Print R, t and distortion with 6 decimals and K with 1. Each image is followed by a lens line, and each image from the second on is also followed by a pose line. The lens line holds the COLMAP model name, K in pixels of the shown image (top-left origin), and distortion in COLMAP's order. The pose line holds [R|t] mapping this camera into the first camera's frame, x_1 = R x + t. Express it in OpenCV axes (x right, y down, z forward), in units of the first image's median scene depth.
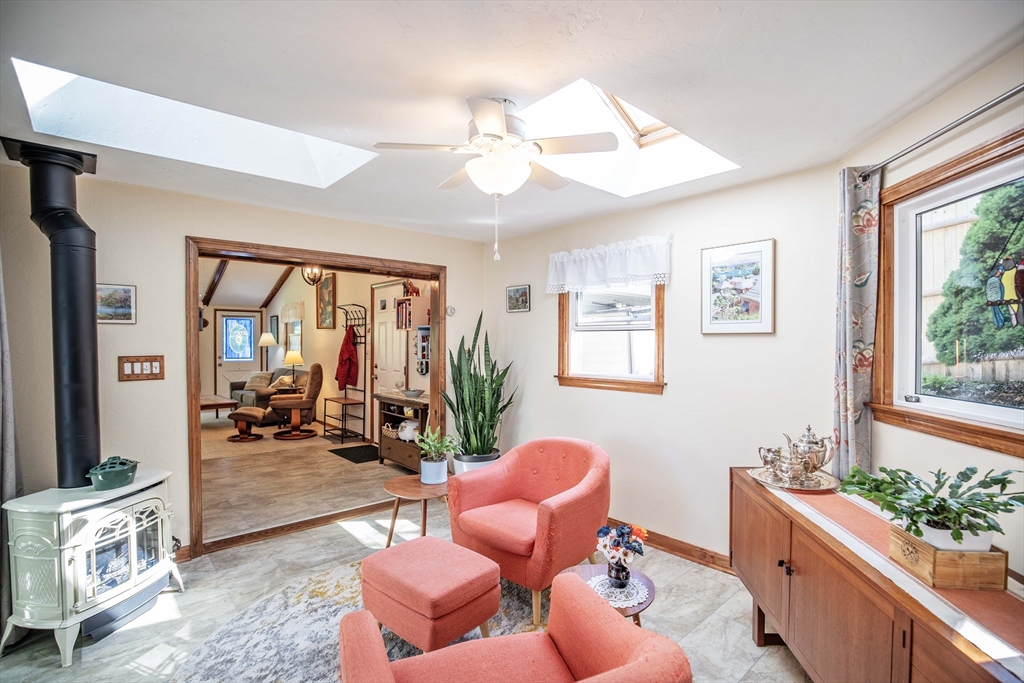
lens RADIAL K [[478.2, 0, 512.0], [0, 478.2, 349.9], [0, 0, 1]] dist [-0.040610, 0.009247]
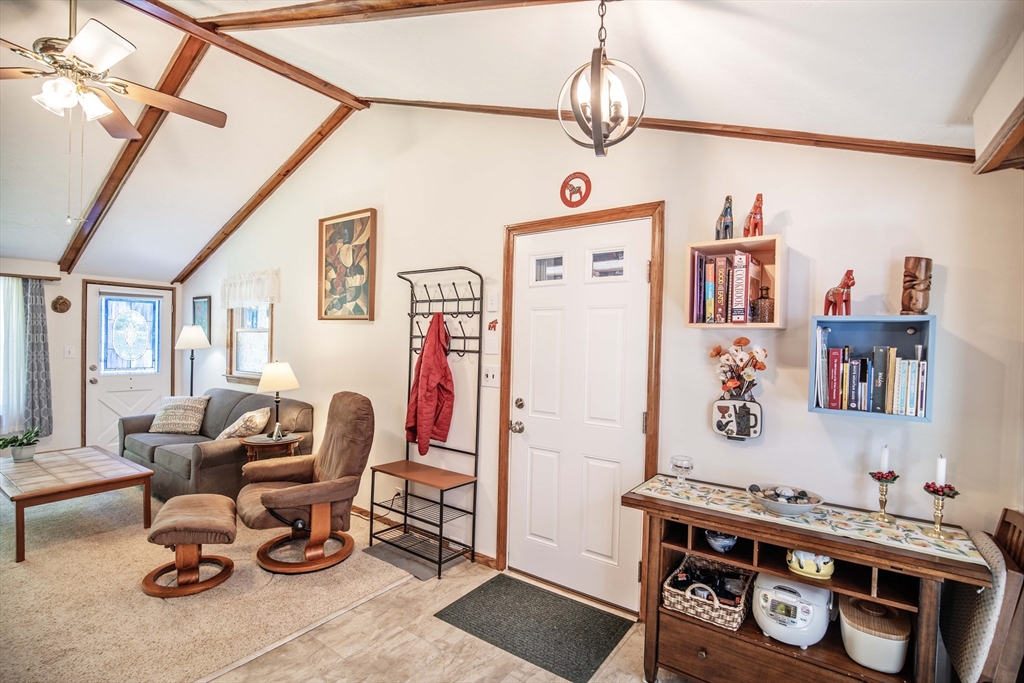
lens RADIAL K [[478.2, 0, 512.0], [0, 478.2, 349.9], [0, 0, 1]] dist [-0.040610, 0.009247]
pose [[0.977900, 0.012637, 0.208692, -0.279016], [-0.012707, 0.999919, -0.001008, -0.012132], [-0.208688, -0.001666, 0.977981, 0.399367]]
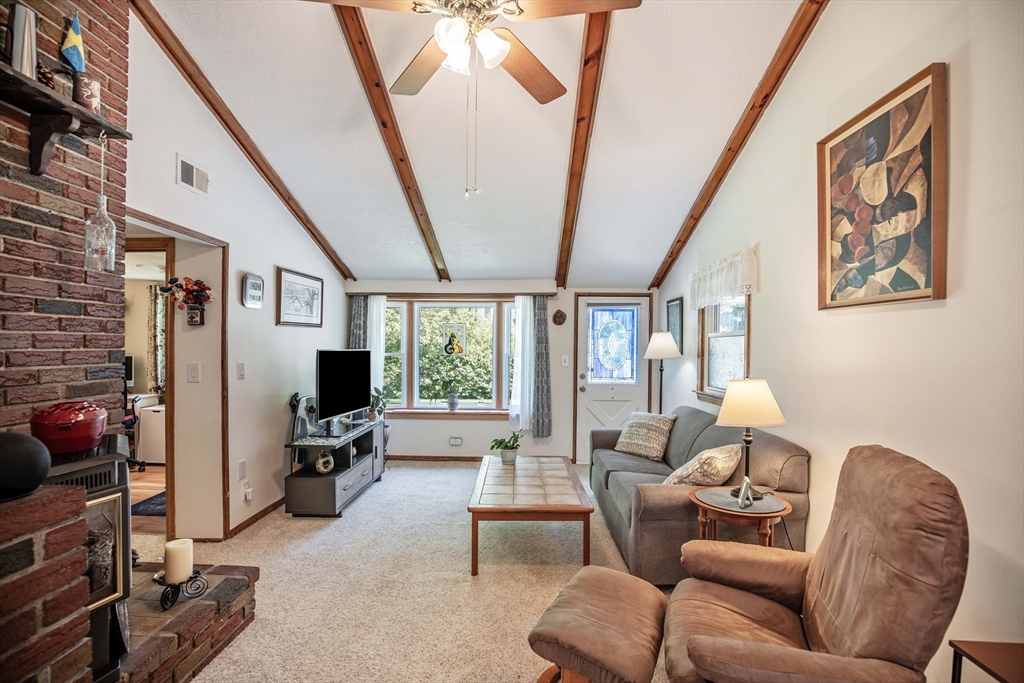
lens RADIAL K [[478.2, 0, 512.0], [0, 478.2, 349.9], [0, 0, 1]] dist [-0.040610, 0.009247]
pose [[0.723203, 0.007253, -0.690597, -0.307568], [-0.019813, 0.999751, -0.010248, -0.009961], [0.690351, 0.021094, 0.723167, 0.571432]]
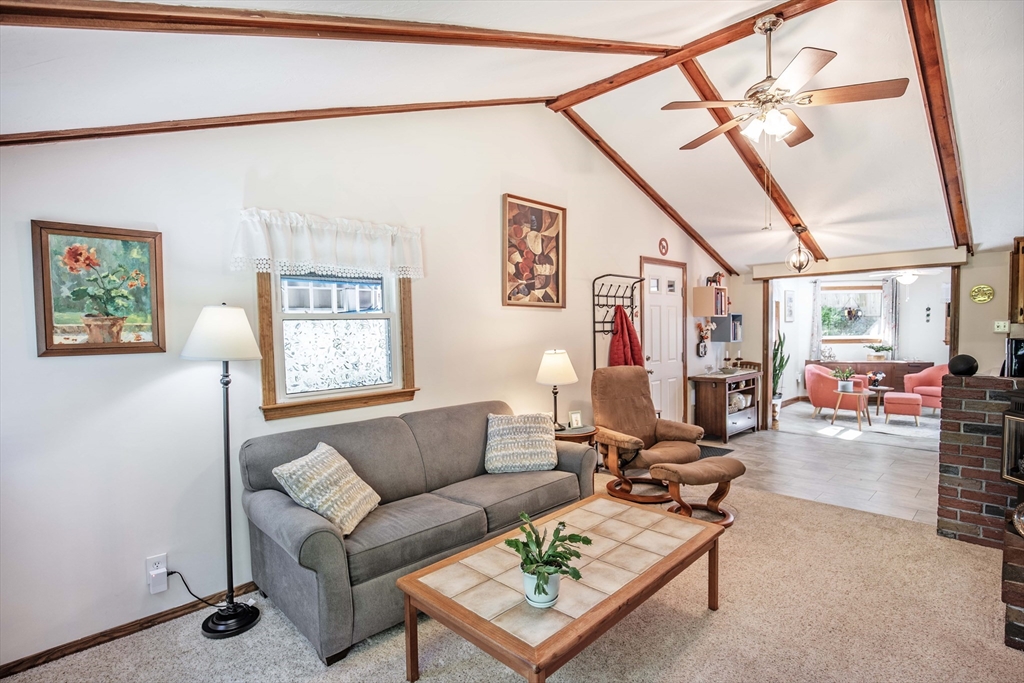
lens RADIAL K [[478.2, 0, 512.0], [0, 478.2, 349.9], [0, 0, 1]] dist [-0.040610, 0.009247]
pose [[-0.006412, -0.036470, 0.999314, -0.784561], [0.046601, 0.998238, 0.036730, -0.015634], [-0.998893, 0.046804, -0.004701, 0.889354]]
